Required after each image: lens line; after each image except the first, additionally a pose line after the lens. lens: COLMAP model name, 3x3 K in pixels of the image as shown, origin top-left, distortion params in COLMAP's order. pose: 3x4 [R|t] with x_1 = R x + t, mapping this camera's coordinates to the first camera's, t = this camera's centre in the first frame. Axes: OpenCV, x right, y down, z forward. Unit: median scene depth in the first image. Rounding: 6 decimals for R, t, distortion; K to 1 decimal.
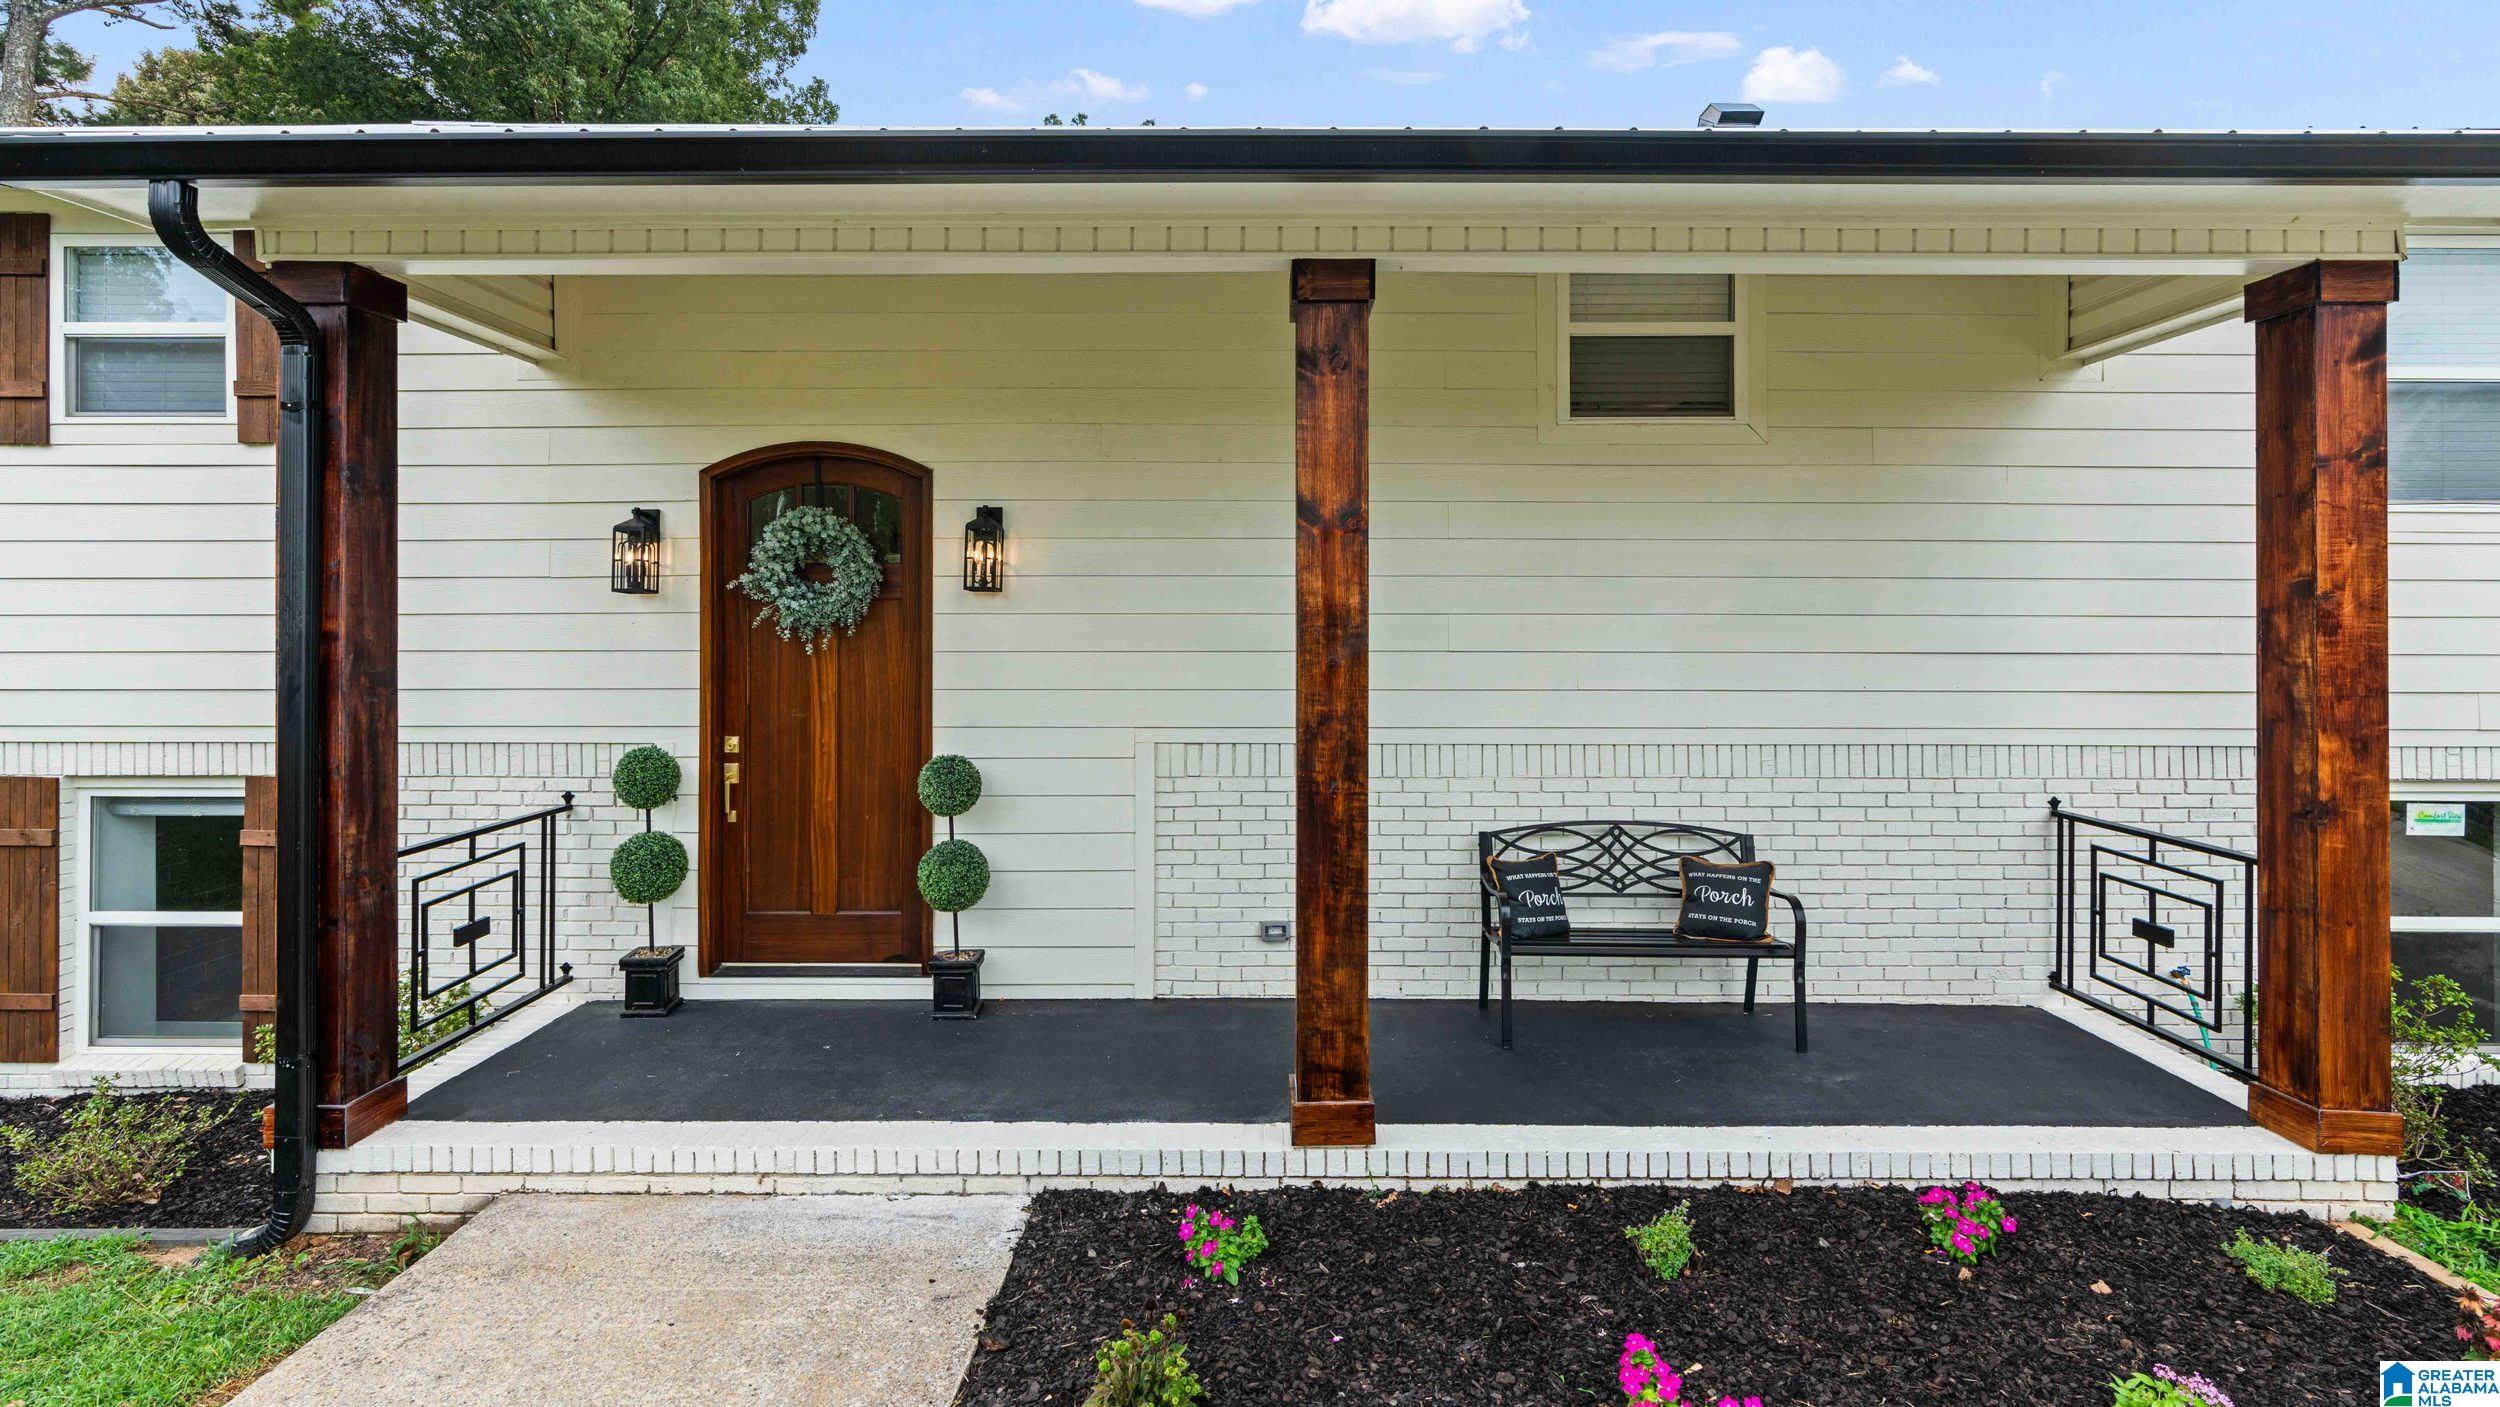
lens RADIAL K [[1173.3, 0, 1252.7], [0, 1173.3, 642.3], [0, 0, 1]] dist [-0.003146, 0.000085]
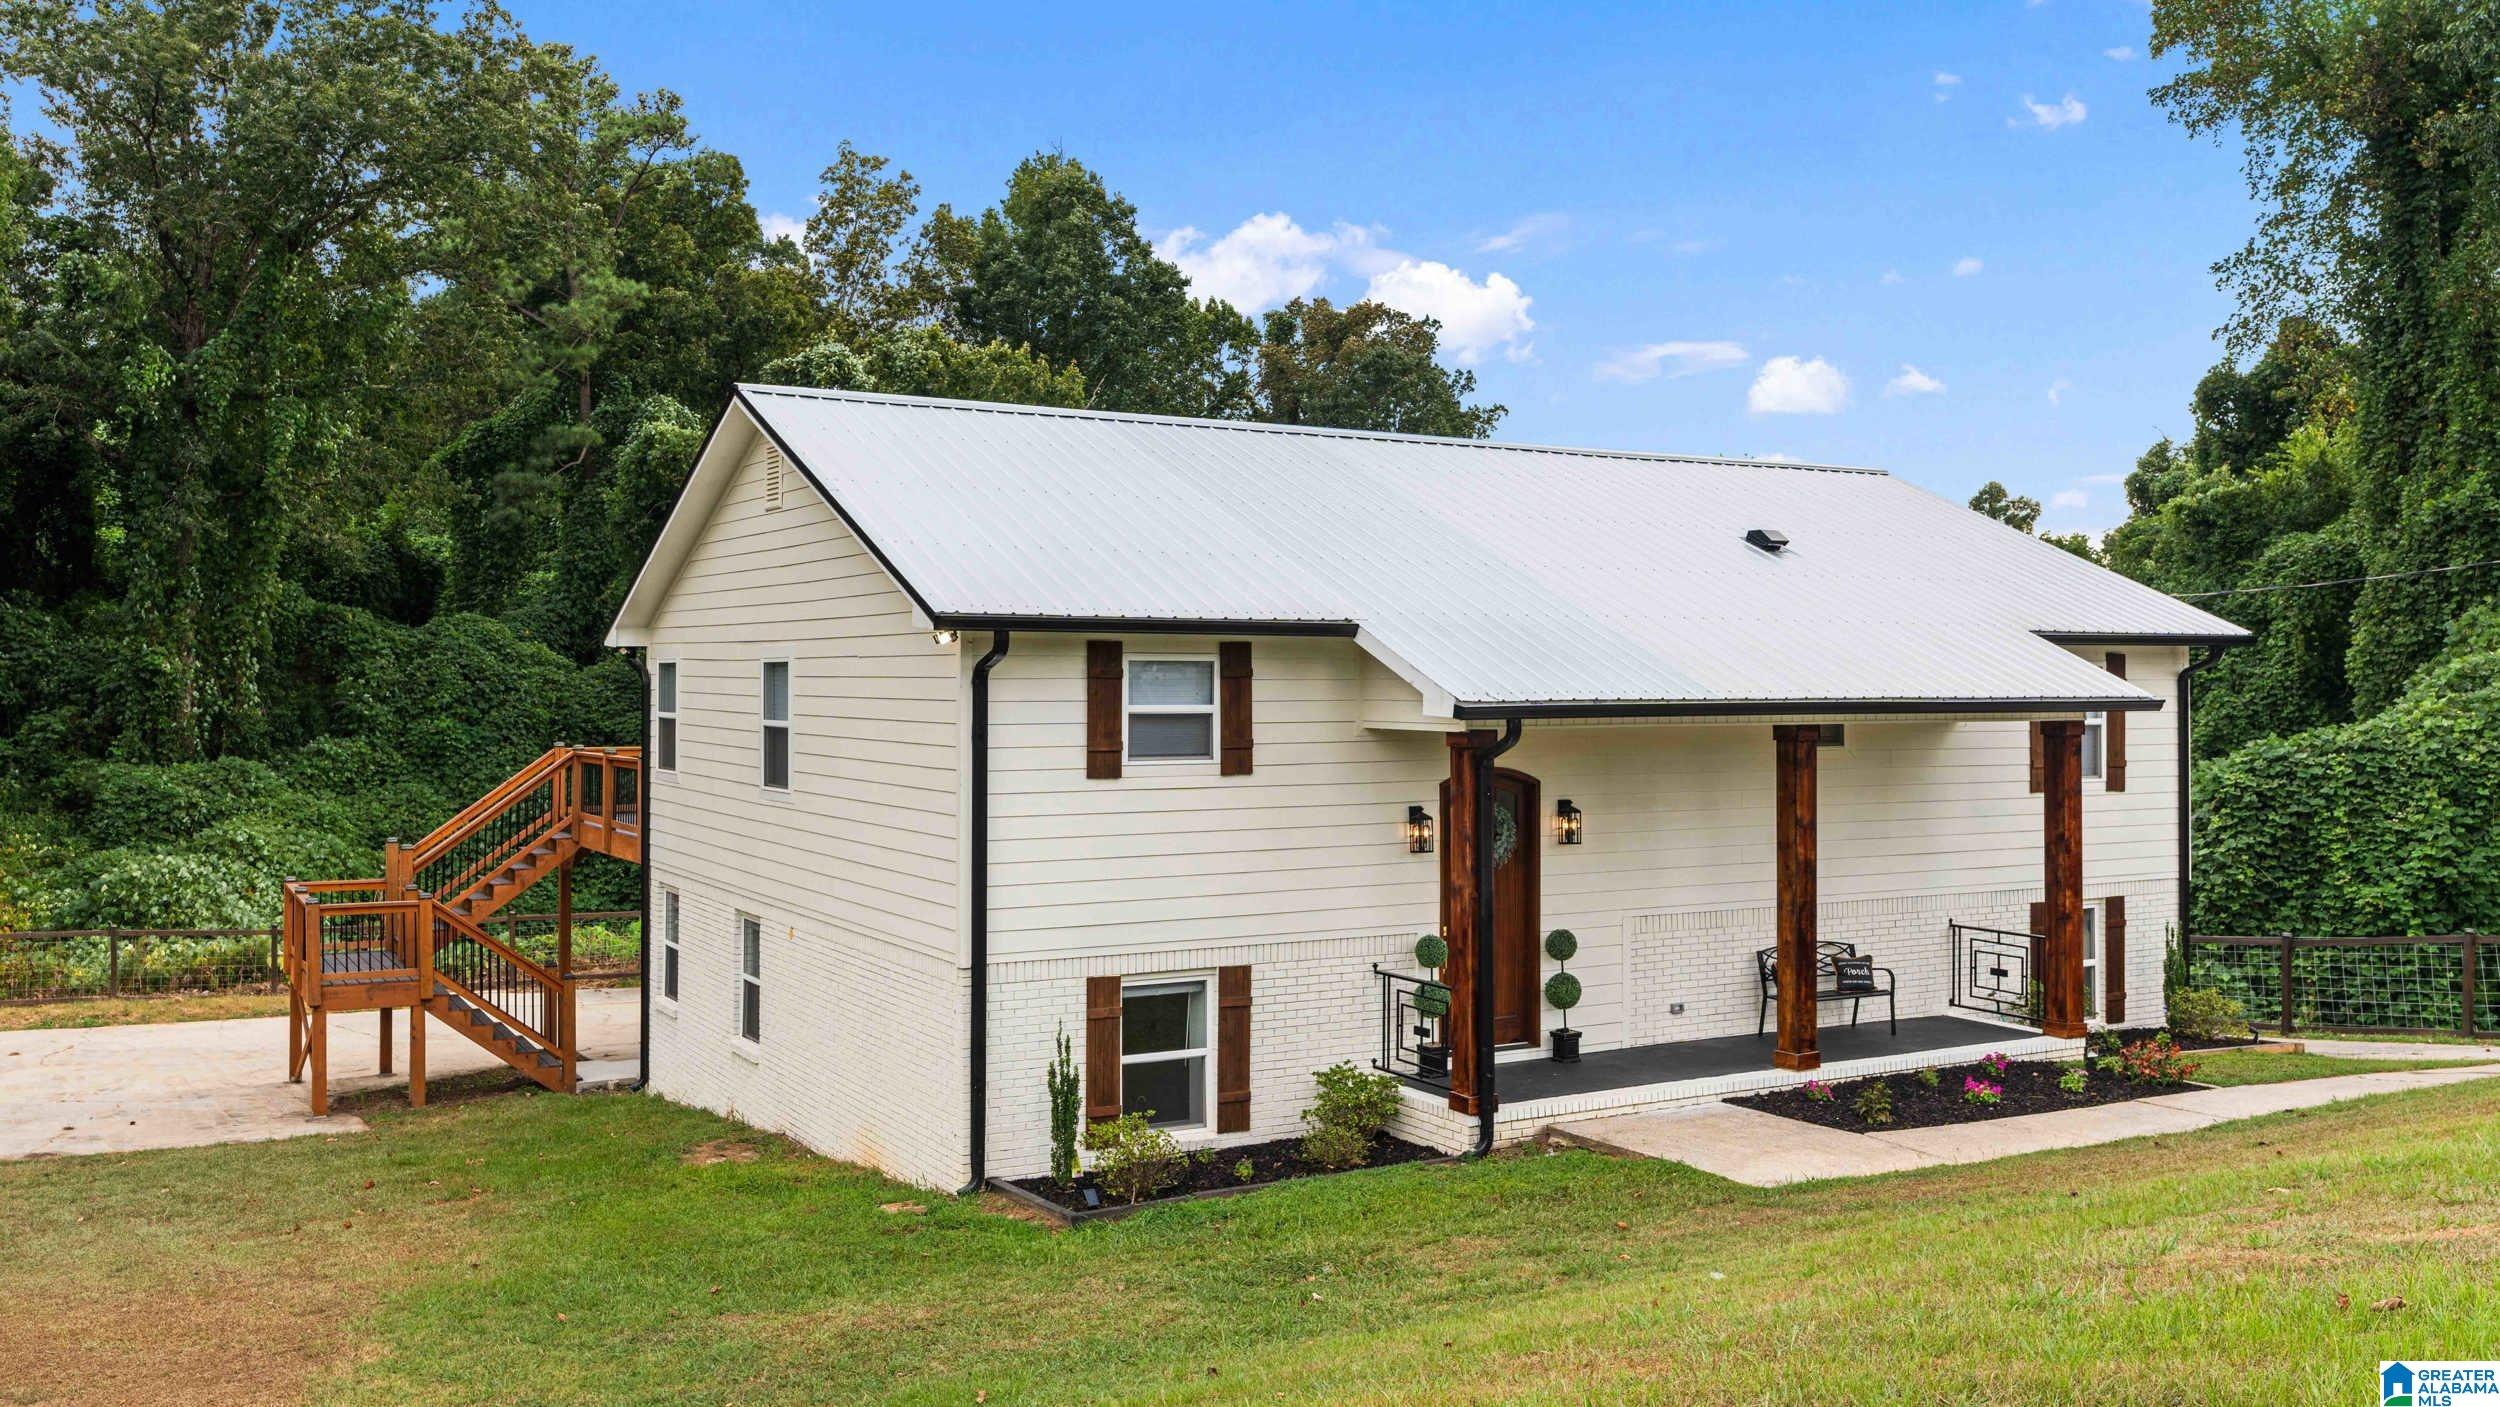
lens RADIAL K [[2089.6, 0, 1253.6], [0, 2089.6, 705.5], [0, 0, 1]] dist [-0.015085, 0.003749]
pose [[0.864406, -0.006597, 0.502751, -2.429478], [0.005950, 0.999978, 0.002891, -0.287197], [-0.502760, 0.000493, 0.864426, -1.731467]]
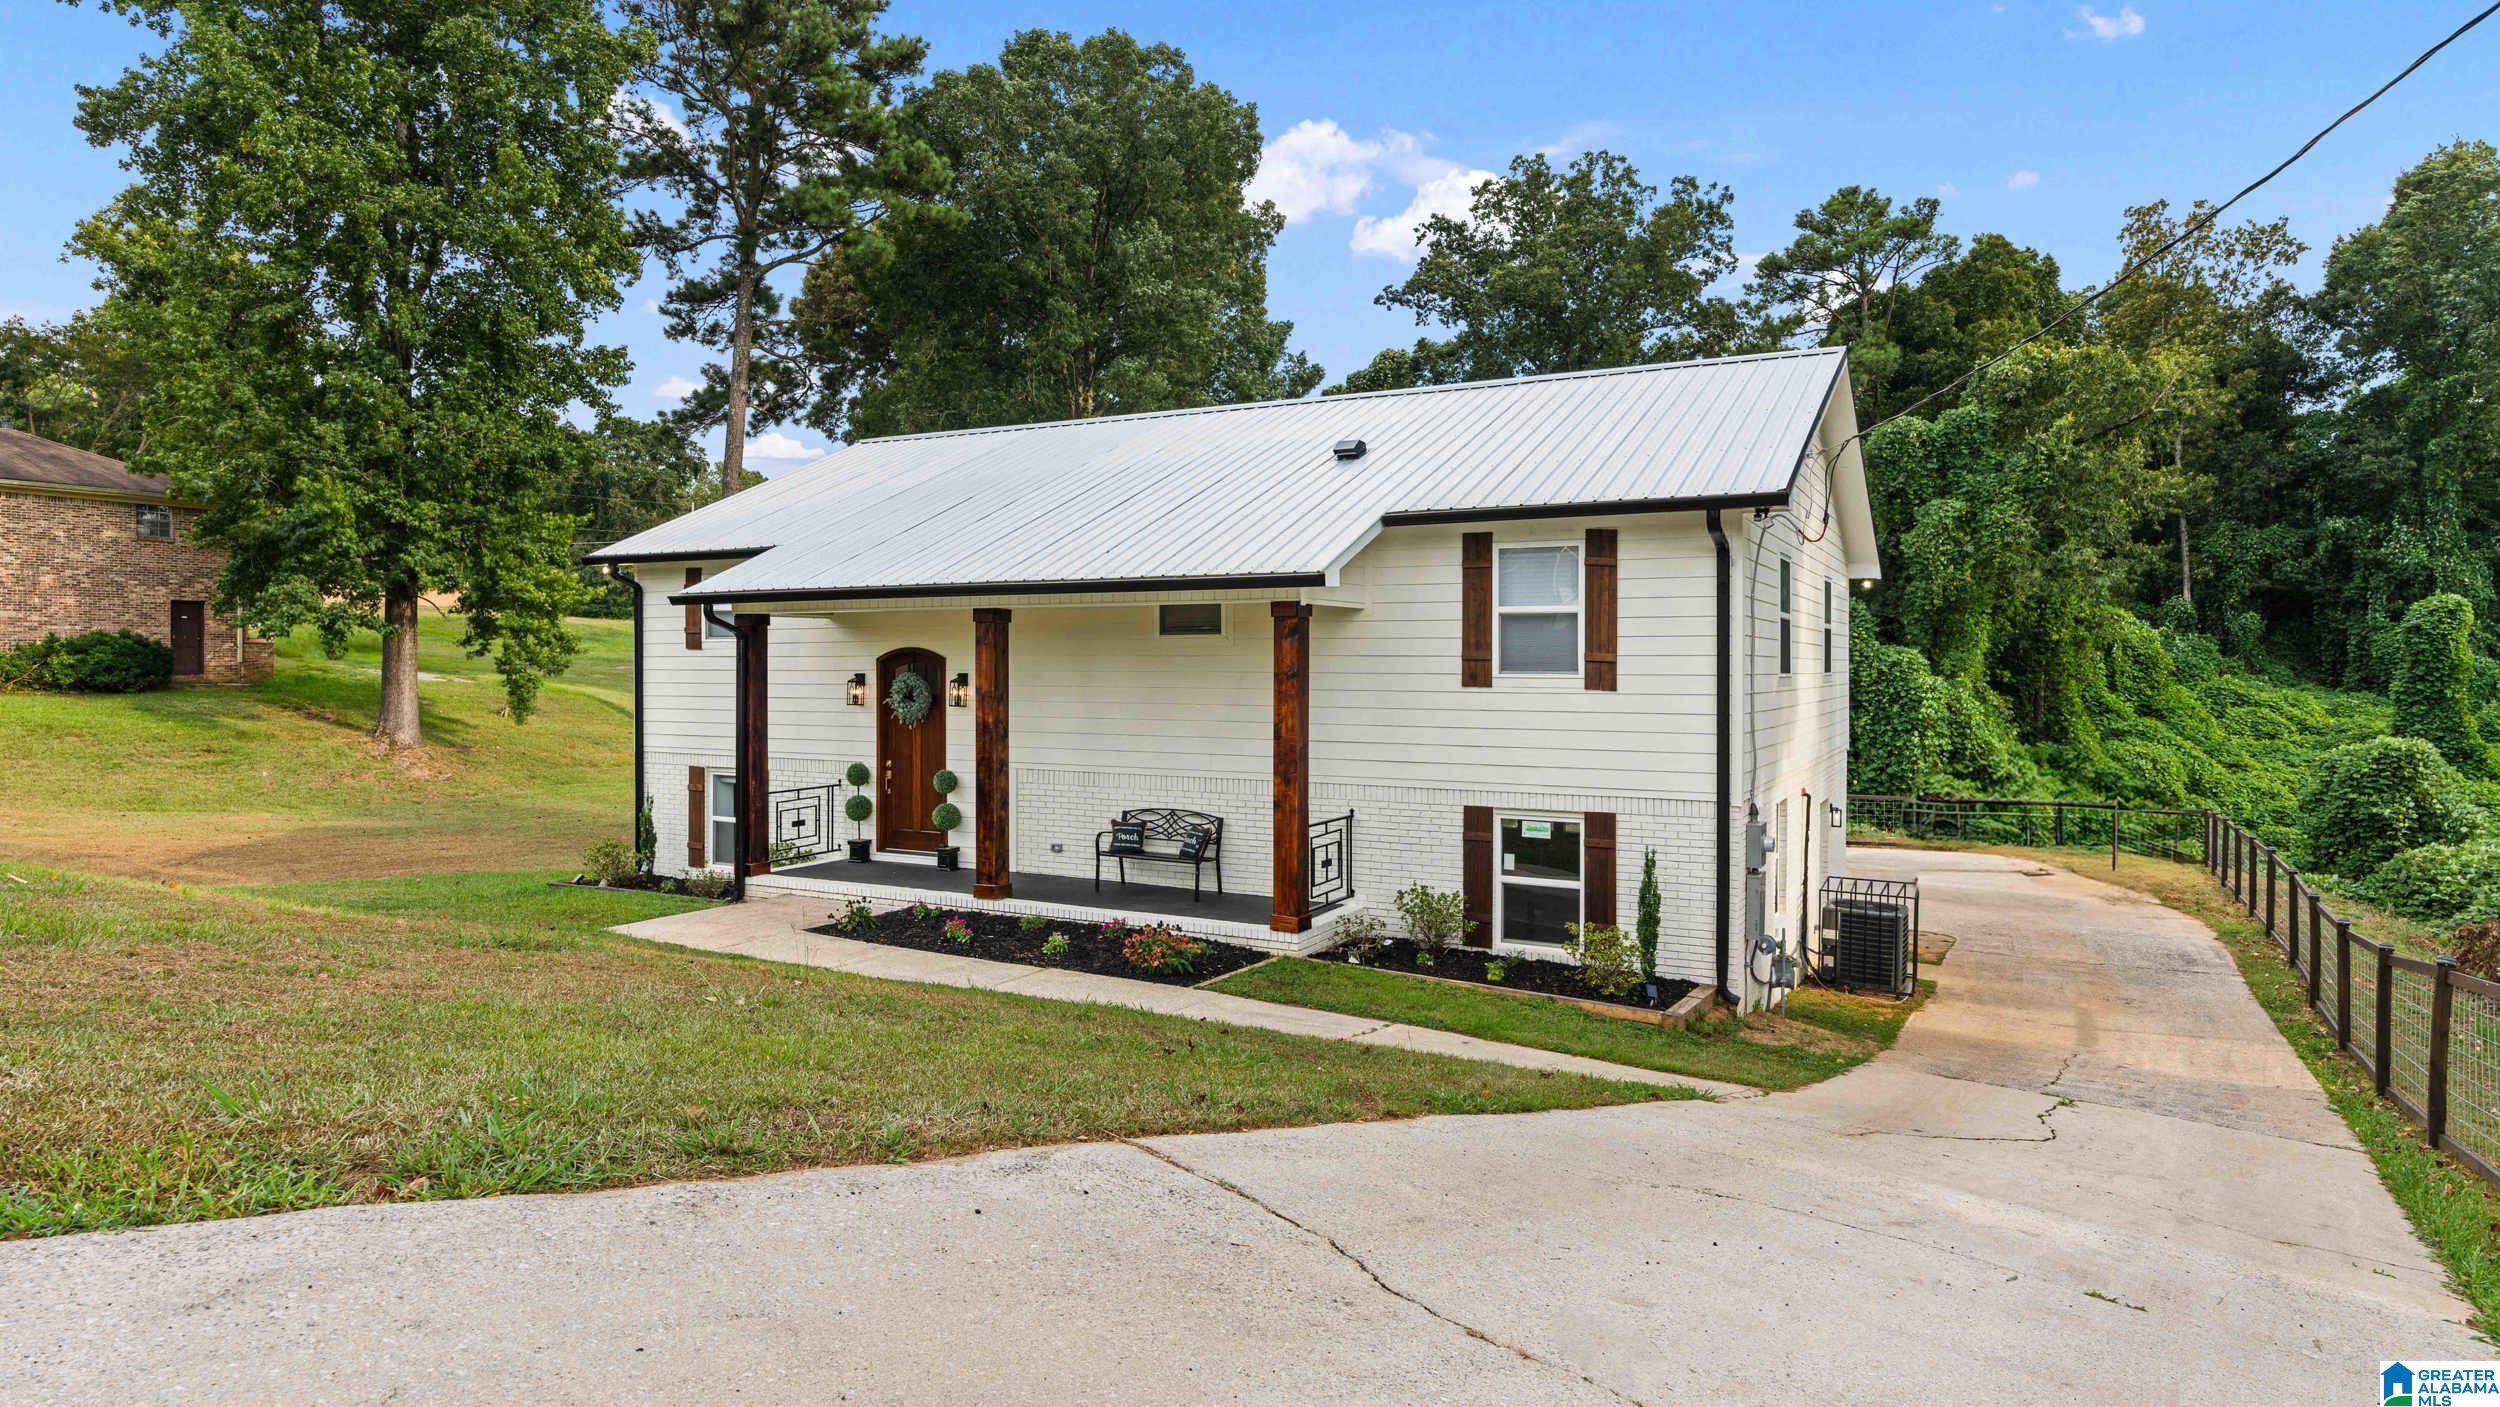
lens RADIAL K [[1389.4, 0, 1259.4], [0, 1389.4, 715.3], [0, 0, 1]] dist [-0.004771, 0.001533]
pose [[0.886357, 0.017940, -0.462656, 1.758004], [-0.005780, 0.999600, 0.027688, -0.112310], [0.462967, -0.021868, 0.886106, -1.379161]]
